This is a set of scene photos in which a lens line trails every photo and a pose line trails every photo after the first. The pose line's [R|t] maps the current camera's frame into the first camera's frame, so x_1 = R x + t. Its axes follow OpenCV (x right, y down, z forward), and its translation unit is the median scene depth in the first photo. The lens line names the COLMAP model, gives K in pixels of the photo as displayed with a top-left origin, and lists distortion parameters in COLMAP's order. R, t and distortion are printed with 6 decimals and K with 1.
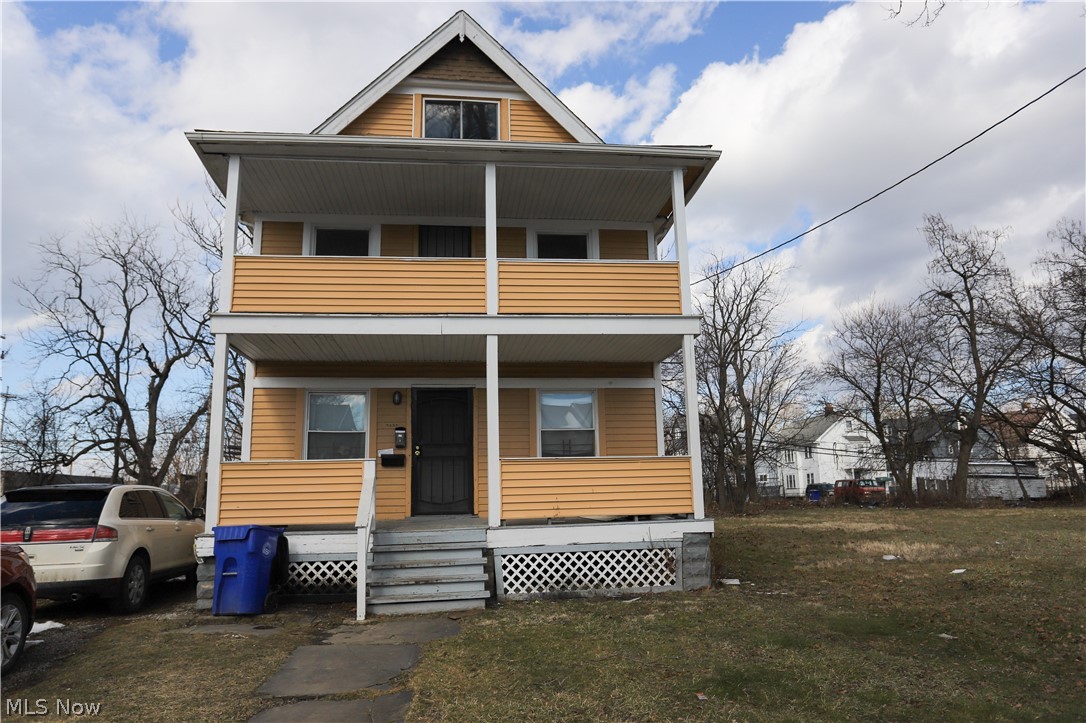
lens RADIAL K [[773.6, 0, 544.3], [0, 773.6, 357.7], [0, 0, 1]] dist [-0.050546, -0.003659]
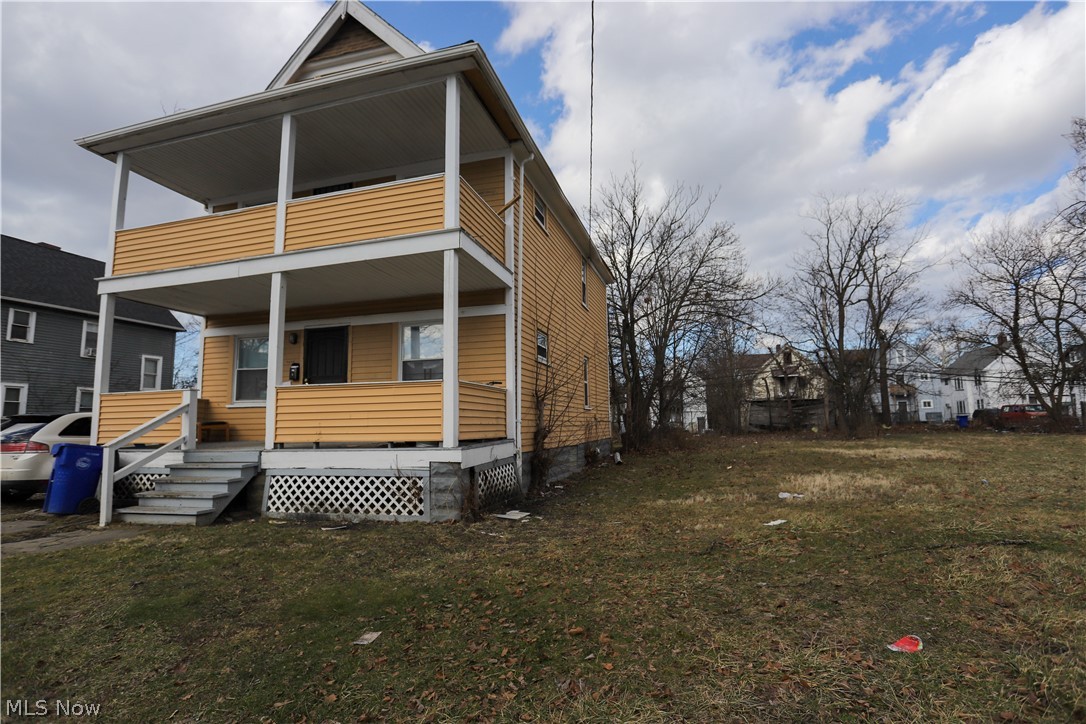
lens RADIAL K [[549.5, 0, 540.4], [0, 549.5, 362.8], [0, 0, 1]] dist [-0.036805, 0.001555]
pose [[0.911514, -0.037409, -0.409565, 0.591679], [0.068453, 0.995764, 0.061394, 0.076492], [0.405533, -0.083997, 0.910213, 0.462853]]
